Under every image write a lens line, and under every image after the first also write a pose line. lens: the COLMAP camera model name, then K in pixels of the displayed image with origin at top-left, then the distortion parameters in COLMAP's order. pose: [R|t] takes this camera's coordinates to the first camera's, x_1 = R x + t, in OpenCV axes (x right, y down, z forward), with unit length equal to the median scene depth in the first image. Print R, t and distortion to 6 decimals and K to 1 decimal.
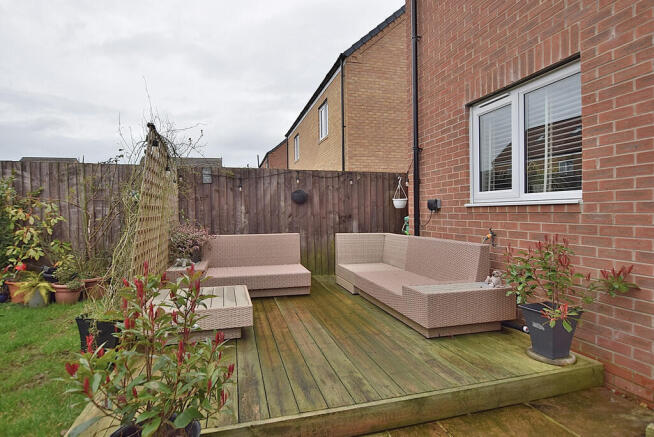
lens RADIAL K [[343.6, 0, 329.6], [0, 343.6, 218.6], [0, 0, 1]] dist [-0.032556, 0.000279]
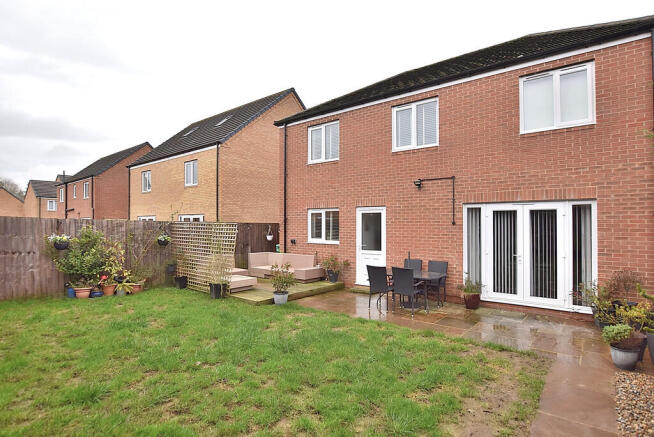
lens RADIAL K [[345.6, 0, 327.0], [0, 345.6, 218.5], [0, 0, 1]] dist [0.000232, 0.000046]
pose [[0.821464, 0.021554, 0.569853, -0.887324], [-0.000104, 0.999291, -0.037648, -0.102066], [-0.570261, 0.030867, 0.820884, -1.187328]]
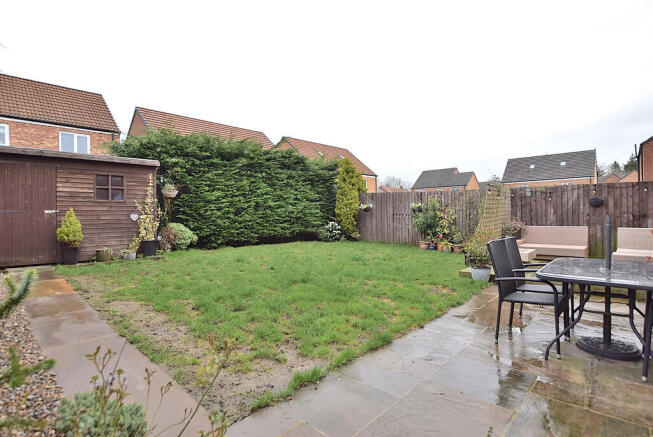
lens RADIAL K [[345.1, 0, 326.5], [0, 345.1, 218.5], [0, 0, 1]] dist [0.000232, 0.000046]
pose [[0.534848, 0.013823, -0.844835, 0.634064], [-0.001068, 0.999876, 0.015684, -0.018401], [0.844948, -0.007486, 0.534797, -0.888626]]
